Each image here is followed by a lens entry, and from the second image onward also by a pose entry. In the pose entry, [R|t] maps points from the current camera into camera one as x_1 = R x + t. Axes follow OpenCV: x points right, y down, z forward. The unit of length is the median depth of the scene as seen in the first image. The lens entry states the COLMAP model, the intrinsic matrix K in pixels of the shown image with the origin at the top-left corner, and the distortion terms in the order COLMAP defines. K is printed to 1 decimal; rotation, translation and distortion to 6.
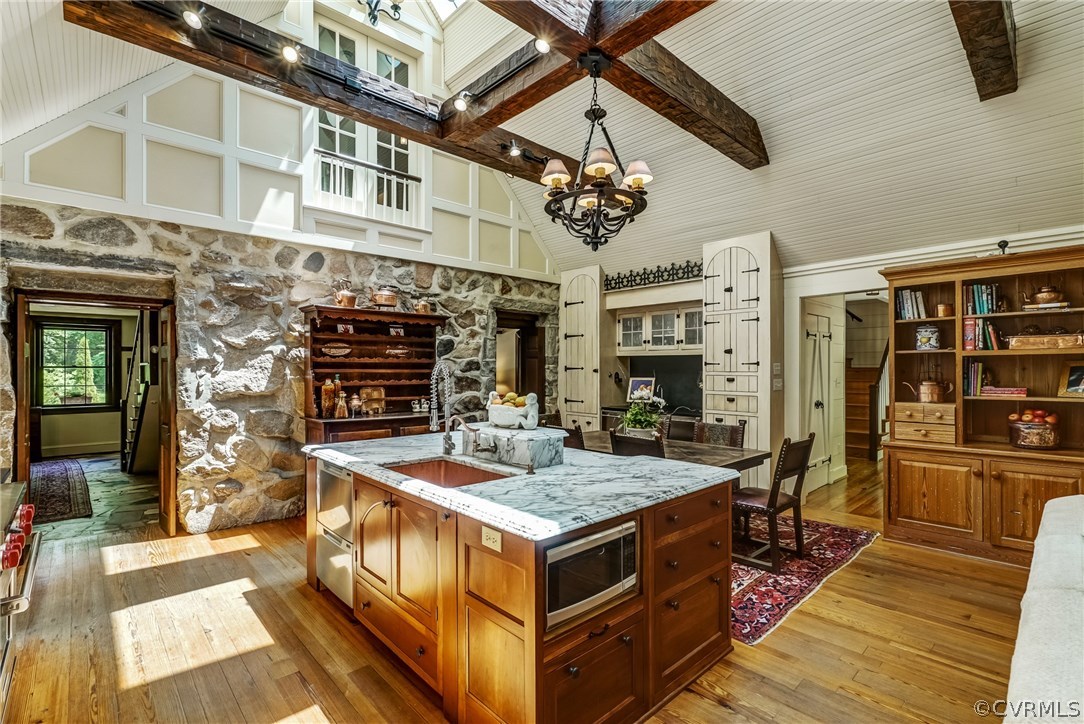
lens RADIAL K [[498.0, 0, 539.7], [0, 498.0, 372.4], [0, 0, 1]] dist [-0.001426, -0.000147]
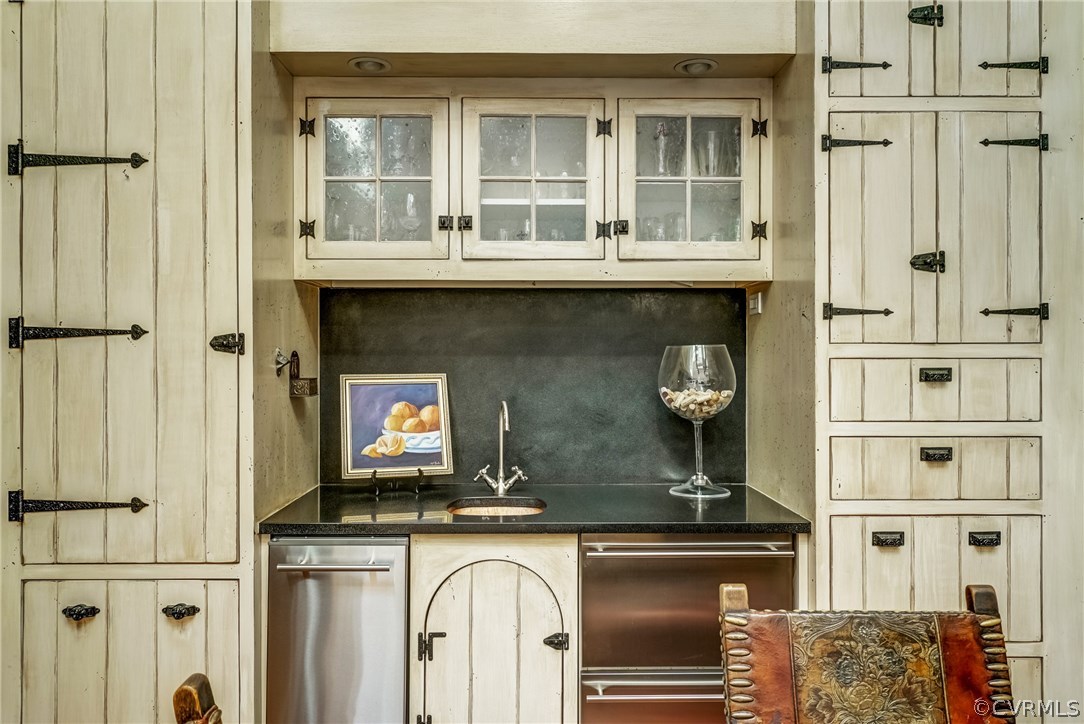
lens RADIAL K [[780.2, 0, 539.6], [0, 780.2, 355.9], [0, 0, 1]] dist [0.000405, -0.000347]
pose [[0.673327, -0.003096, 0.739338, -0.038285], [0.008467, 0.999958, -0.003524, 0.004212], [-0.739296, 0.008632, 0.673325, 0.799927]]
